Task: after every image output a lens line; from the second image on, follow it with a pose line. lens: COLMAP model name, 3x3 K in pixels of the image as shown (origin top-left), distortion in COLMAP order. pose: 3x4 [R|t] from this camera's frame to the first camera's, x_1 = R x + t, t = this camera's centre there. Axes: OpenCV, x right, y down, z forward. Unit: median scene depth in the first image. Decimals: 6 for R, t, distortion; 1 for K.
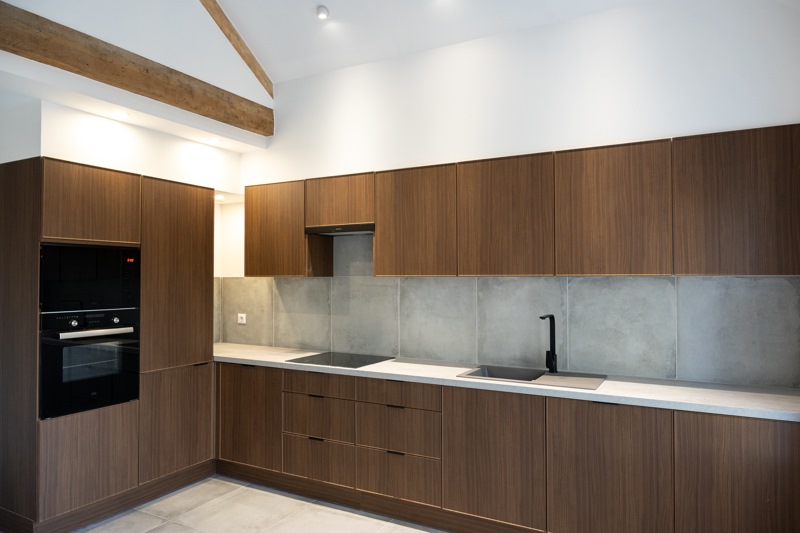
lens RADIAL K [[537.4, 0, 400.0], [0, 537.4, 266.5], [0, 0, 1]] dist [-0.003954, -0.000893]
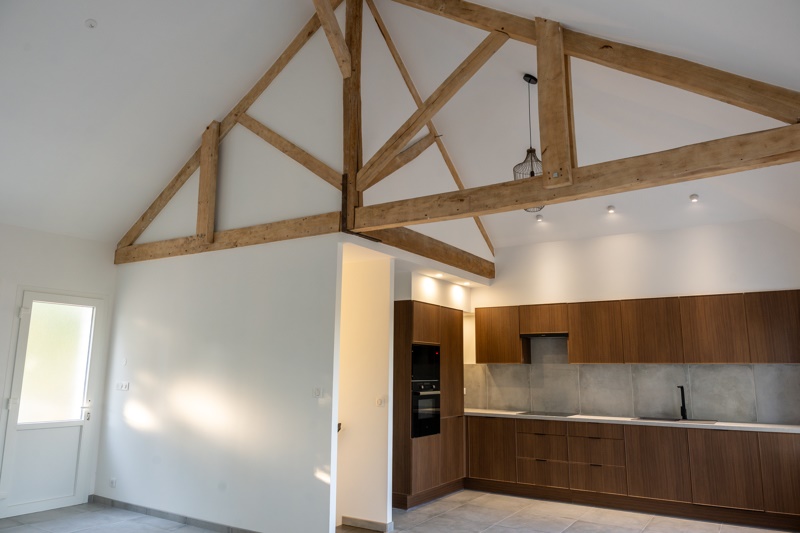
lens RADIAL K [[562.5, 0, 400.0], [0, 562.5, 266.5], [0, 0, 1]] dist [0.009360, -0.025826]
pose [[0.997478, -0.004340, -0.070850, -0.482228], [-0.007052, 0.987132, -0.159755, 0.003330], [0.070631, 0.159852, 0.984611, -0.905101]]
